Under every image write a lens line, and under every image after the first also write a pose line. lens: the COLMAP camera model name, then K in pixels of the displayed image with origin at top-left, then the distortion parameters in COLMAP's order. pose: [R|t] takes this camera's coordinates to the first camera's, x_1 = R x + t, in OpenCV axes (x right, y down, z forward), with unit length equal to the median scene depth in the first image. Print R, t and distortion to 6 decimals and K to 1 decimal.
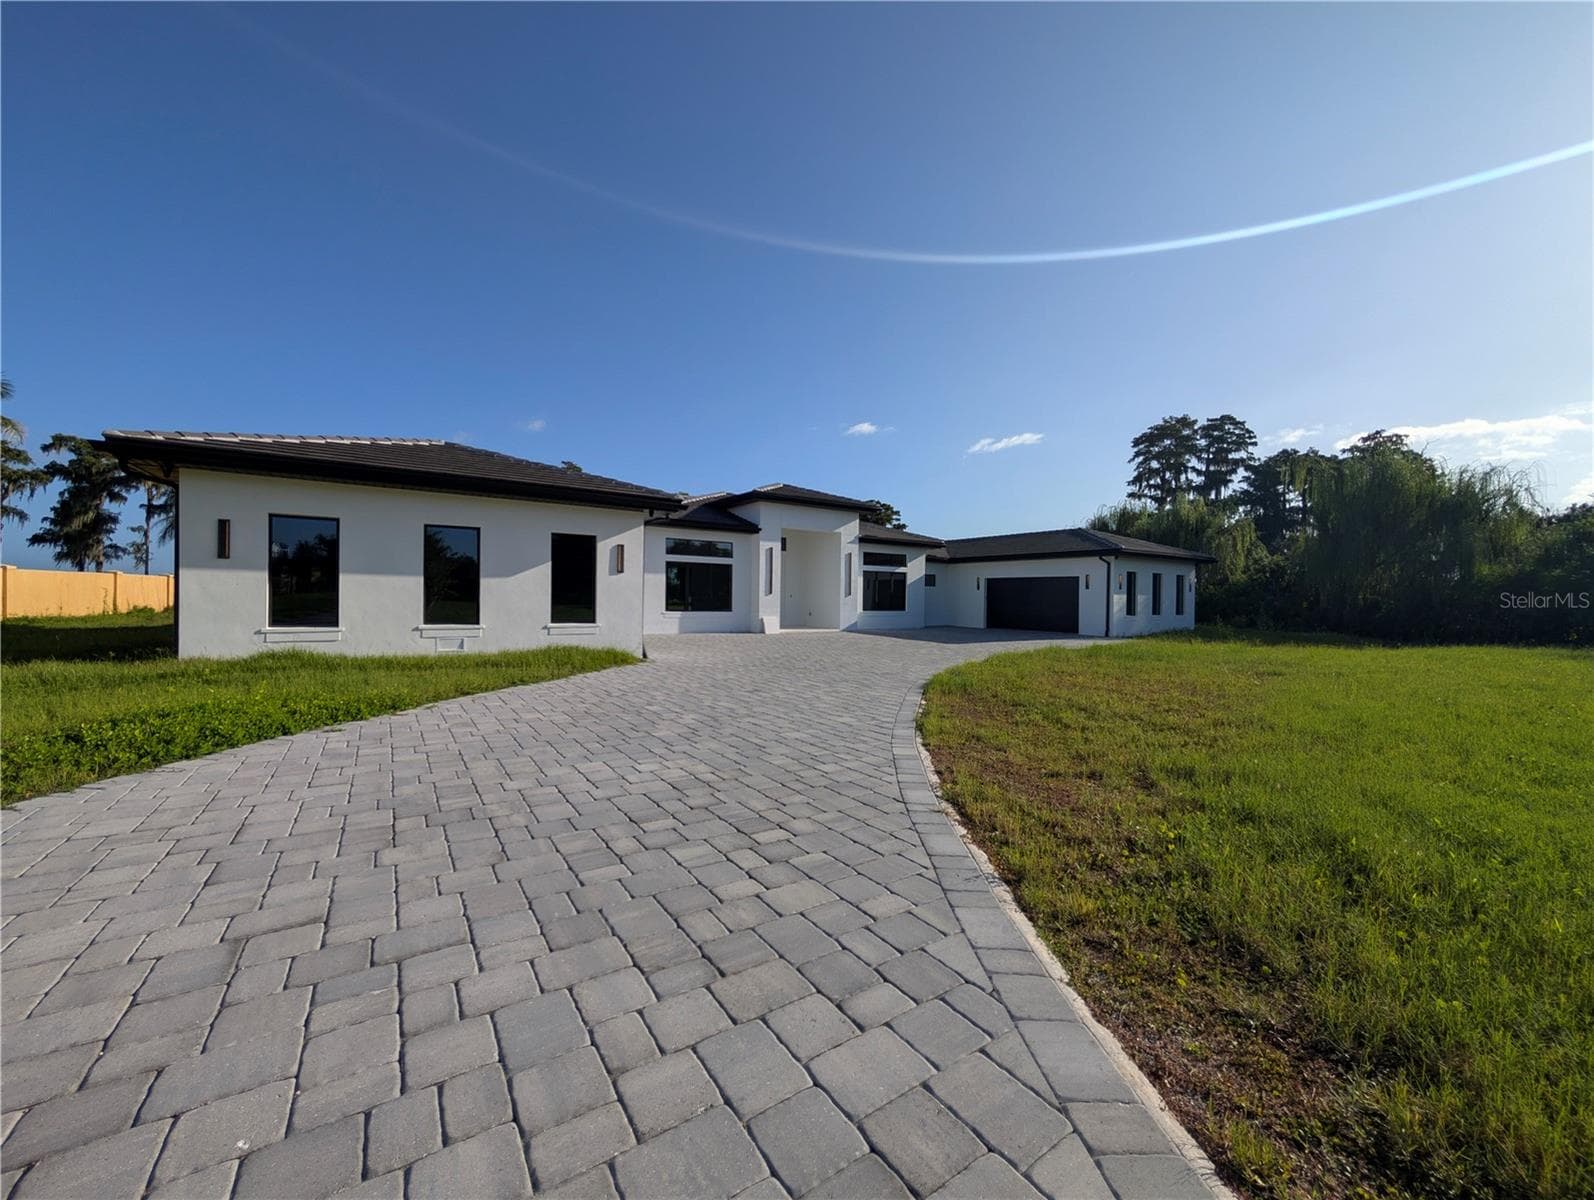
lens RADIAL K [[611.0, 0, 802.3], [0, 611.0, 602.8], [0, 0, 1]] dist [-0.000797, 0.000146]
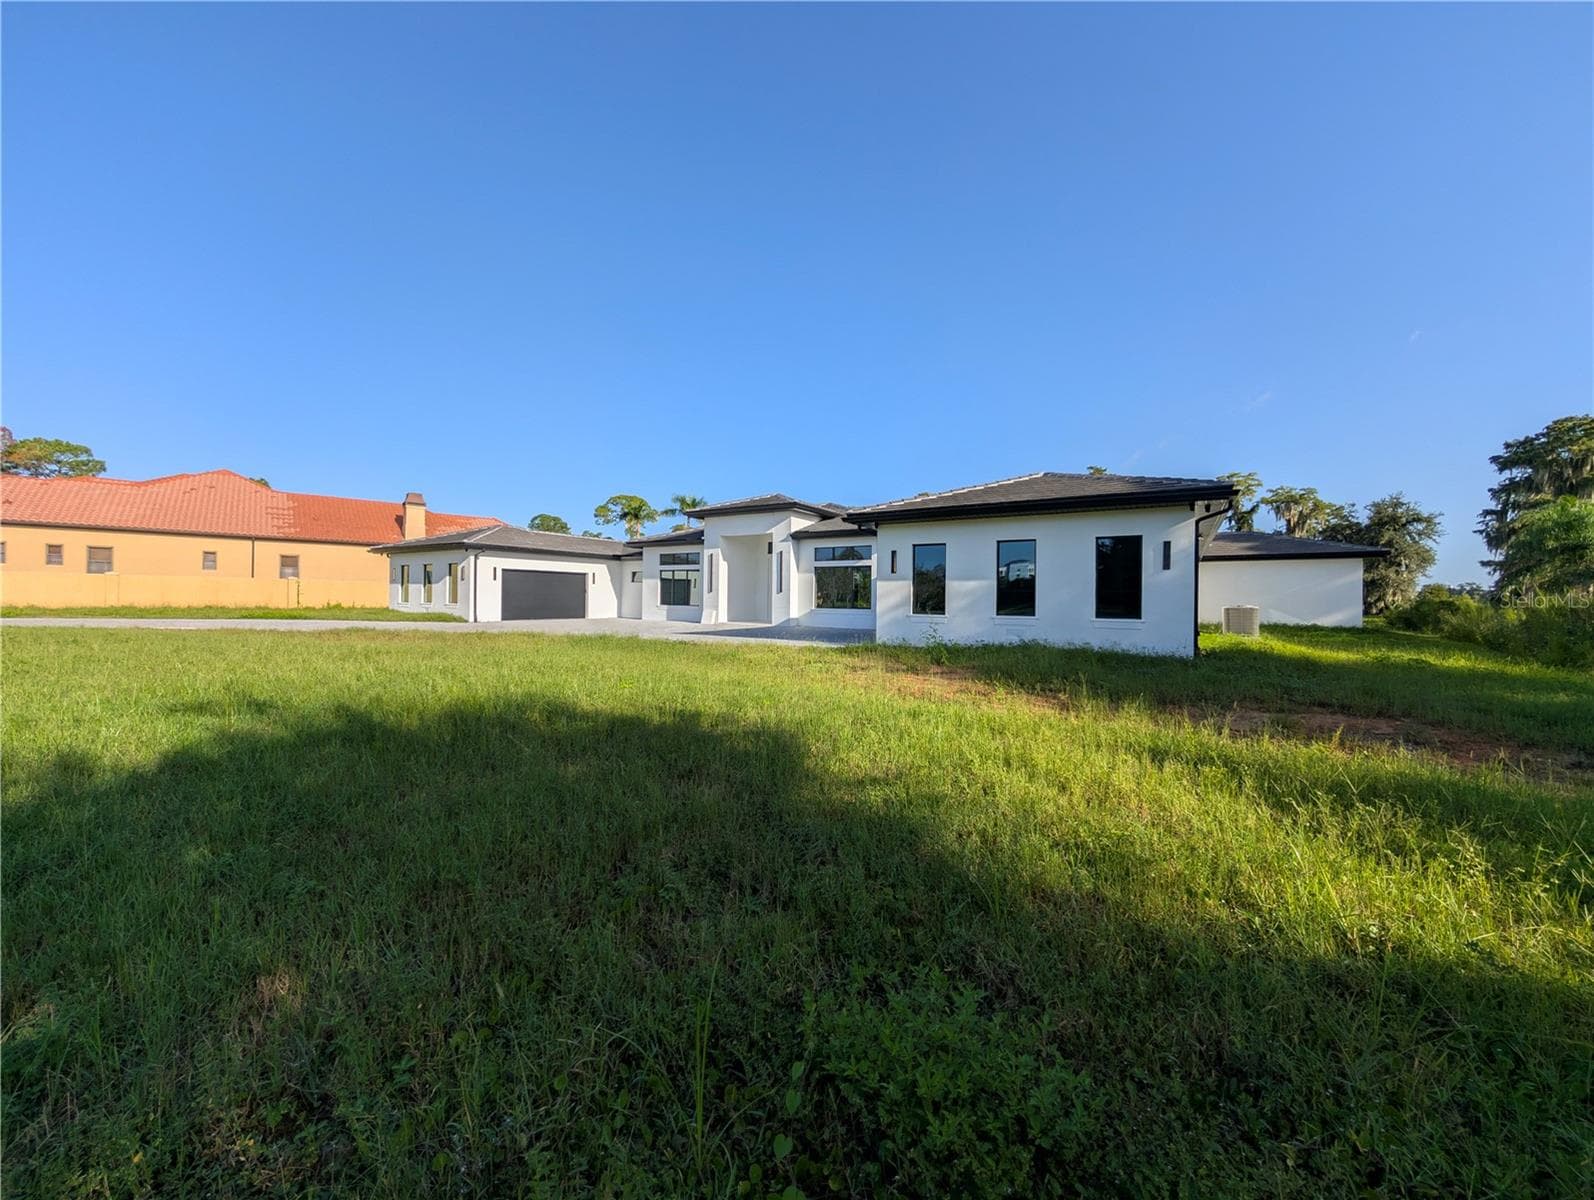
lens RADIAL K [[611.0, 0, 802.3], [0, 611.0, 595.9], [0, 0, 1]] dist [-0.000797, 0.000146]
pose [[0.388254, -0.015042, -0.921430, 1.067635], [-0.014986, 0.999632, -0.022633, 0.018761], [0.921431, 0.022596, 0.387885, 0.635362]]
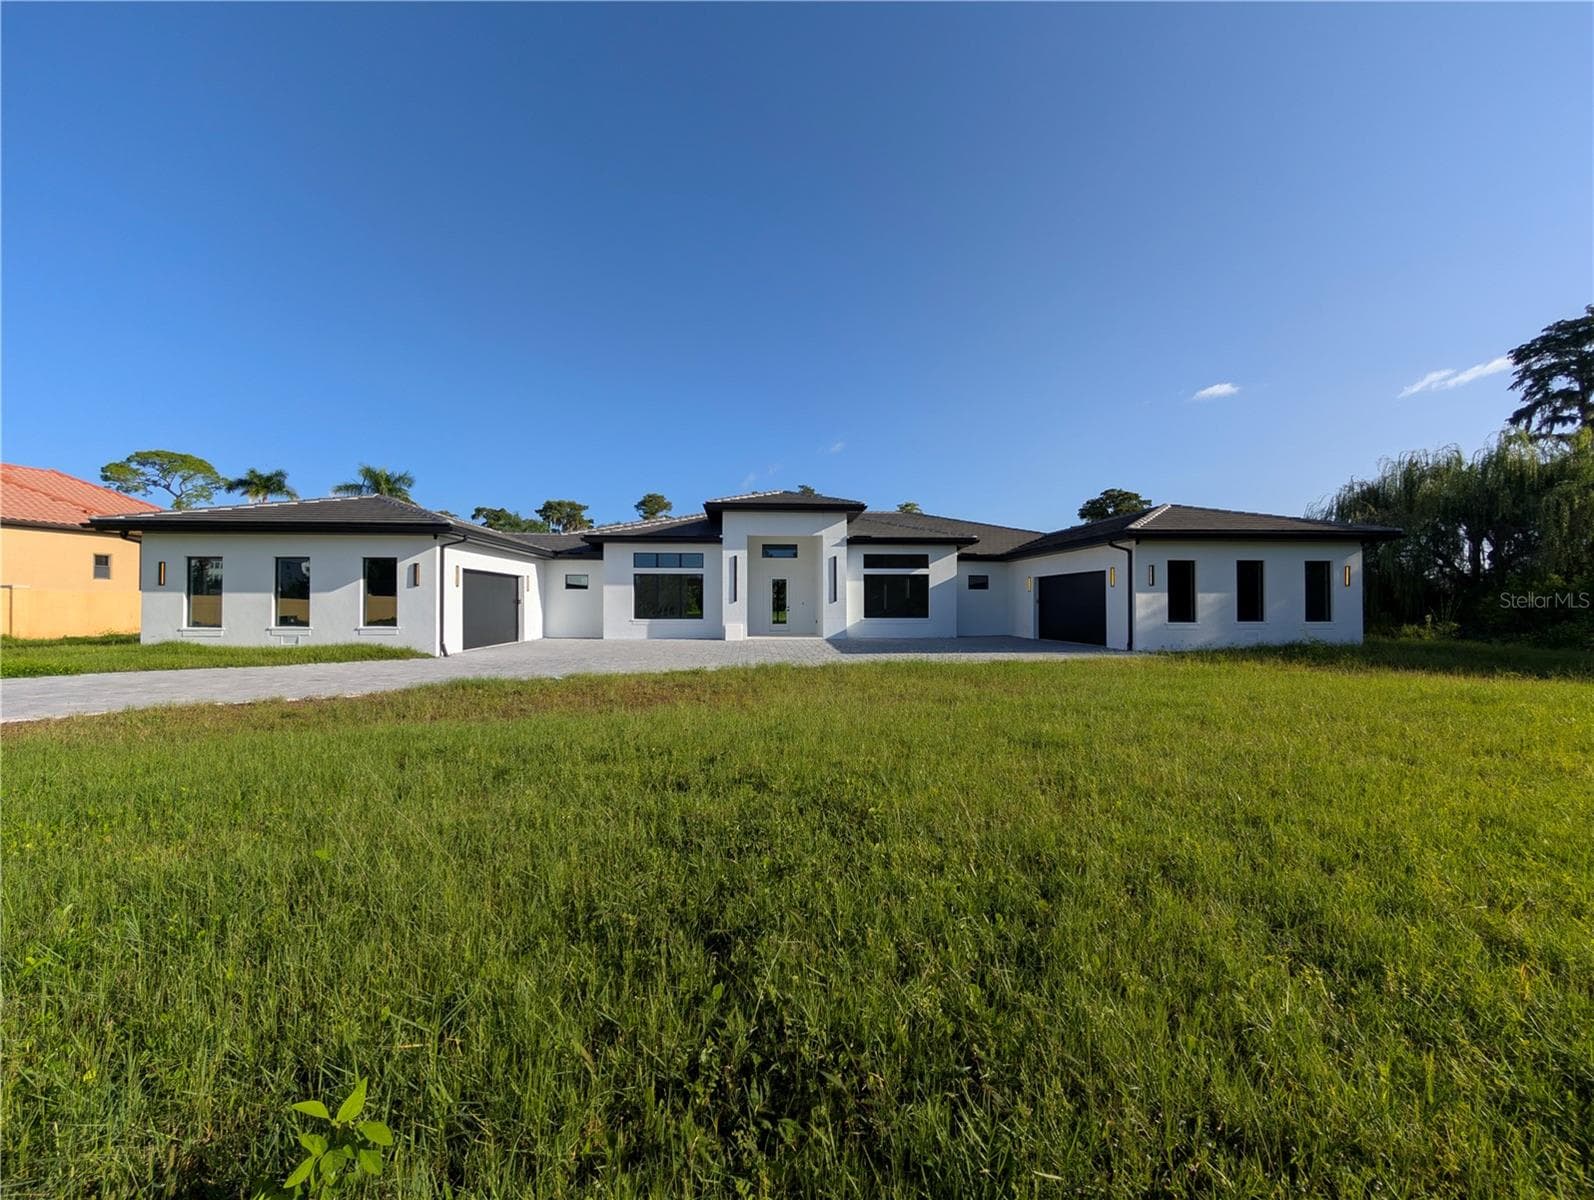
lens RADIAL K [[611.0, 0, 793.8], [0, 611.0, 602.8], [0, 0, 1]] dist [-0.000797, 0.000146]
pose [[0.865883, -0.018780, -0.499894, 0.498519], [0.009500, 0.999732, -0.021102, 0.009532], [0.500157, 0.013522, 0.865829, 0.153532]]
